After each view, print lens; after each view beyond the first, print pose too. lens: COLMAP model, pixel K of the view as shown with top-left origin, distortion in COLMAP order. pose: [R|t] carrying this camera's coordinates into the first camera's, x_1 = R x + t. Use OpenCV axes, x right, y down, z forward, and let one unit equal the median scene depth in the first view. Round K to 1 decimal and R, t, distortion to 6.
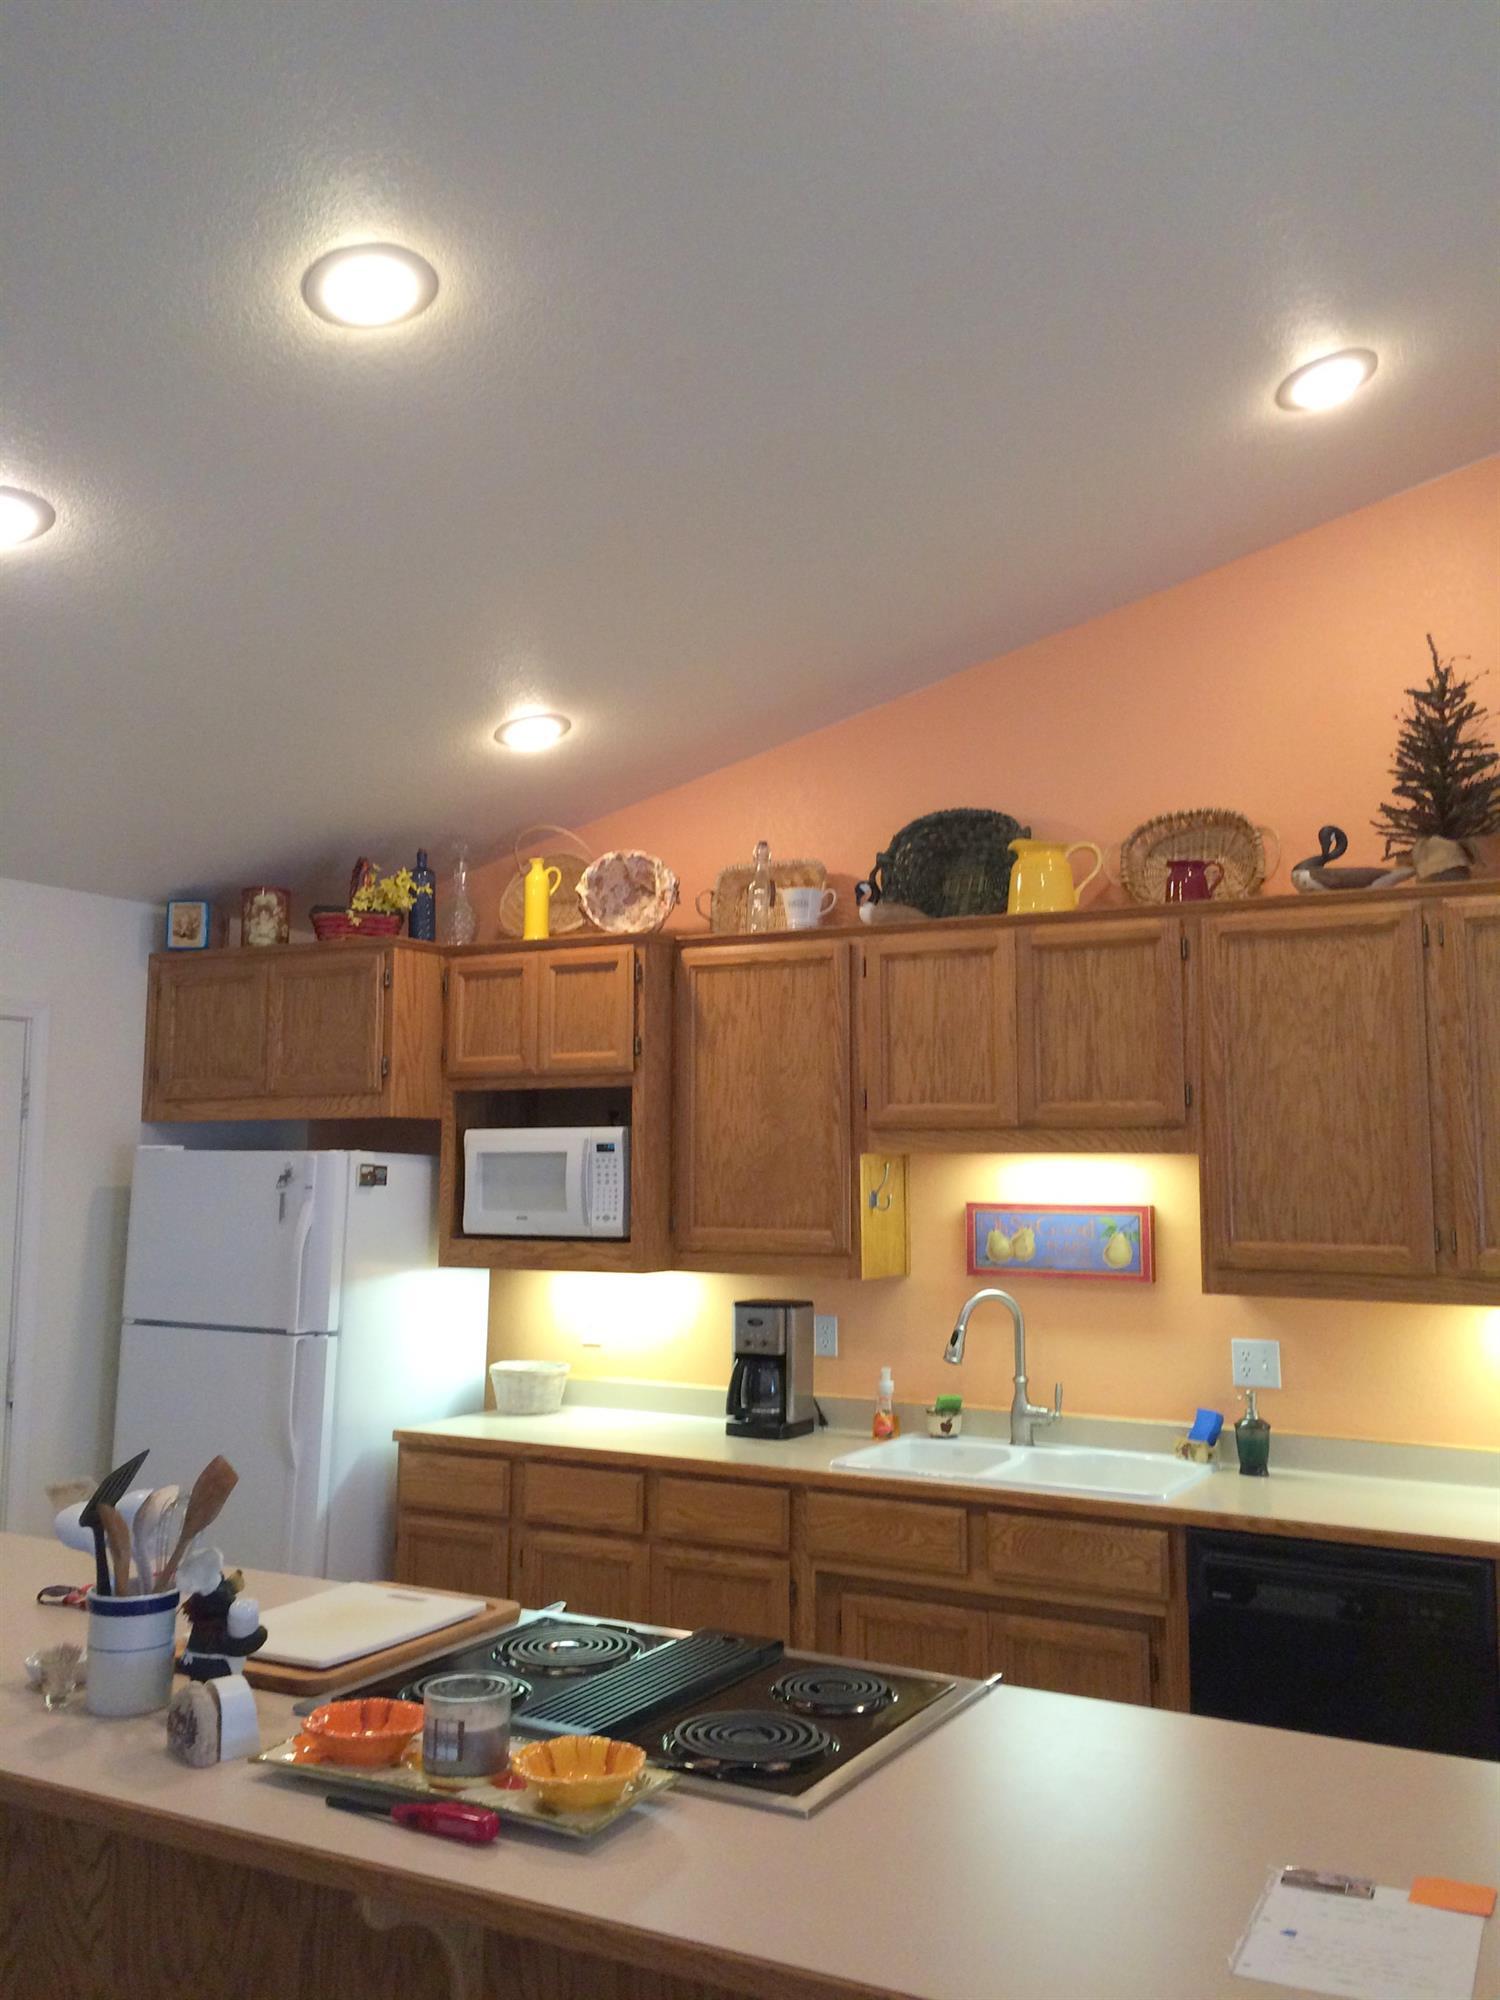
lens RADIAL K [[1709.3, 0, 750.0], [0, 1709.3, 1000.0], [0, 0, 1]] dist [0.052844, -0.009954]
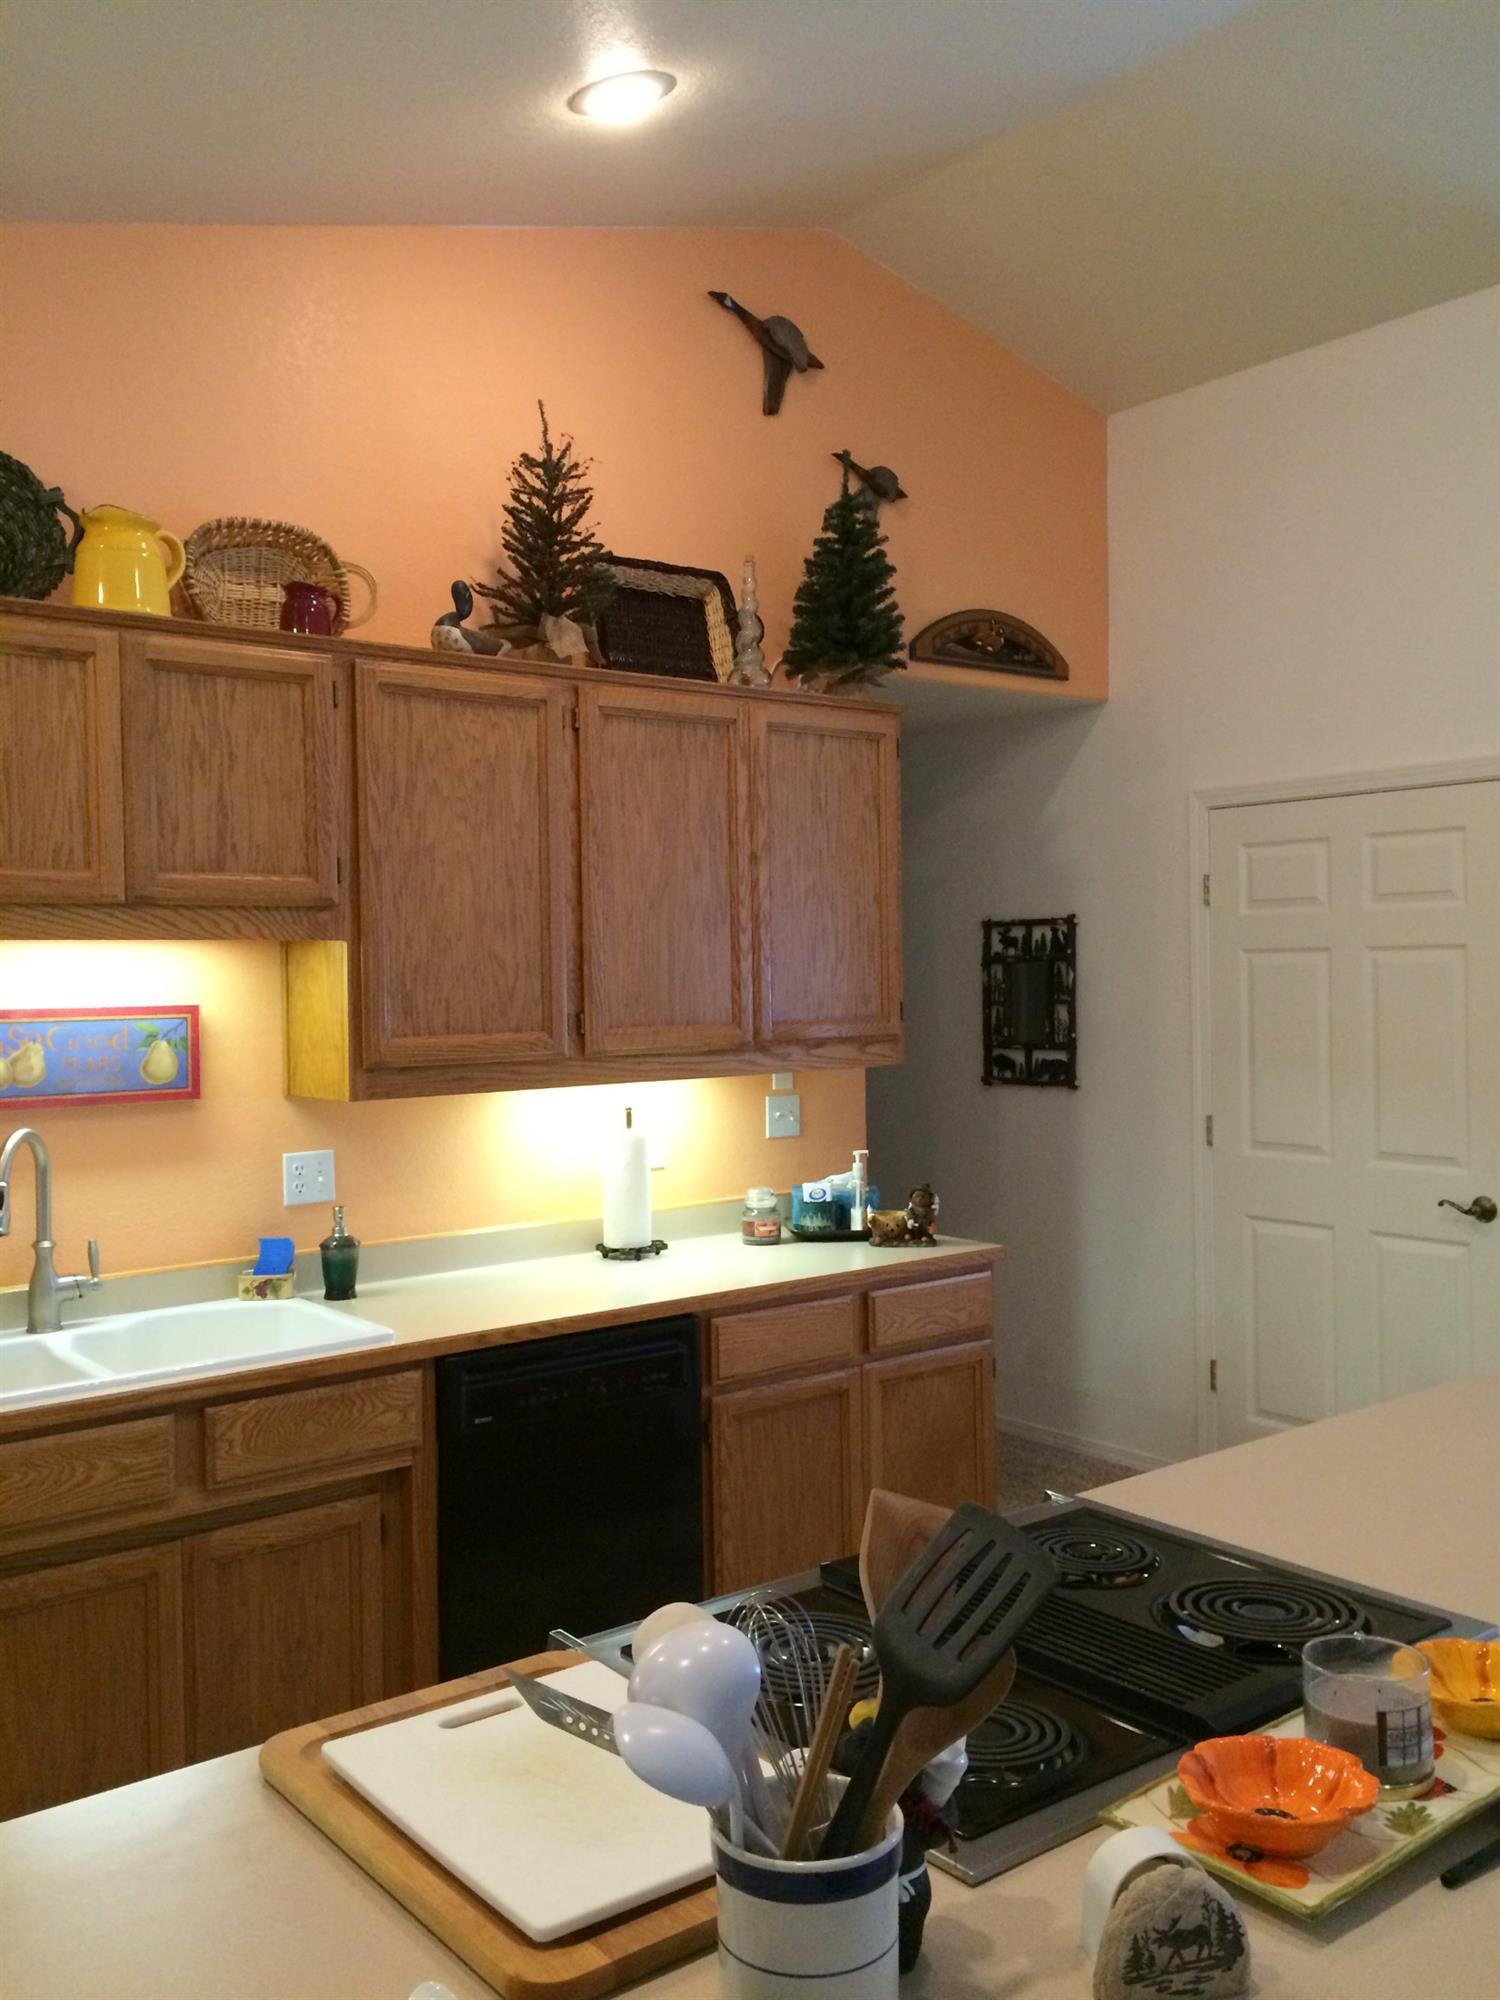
lens RADIAL K [[1709.3, 0, 750.0], [0, 1709.3, 1000.0], [0, 0, 1]] dist [0.052844, -0.009954]
pose [[0.383596, -0.026837, 0.923111, -0.451613], [-0.074992, 0.995371, 0.060101, 0.053394], [-0.920451, -0.092281, 0.379808, 0.491117]]
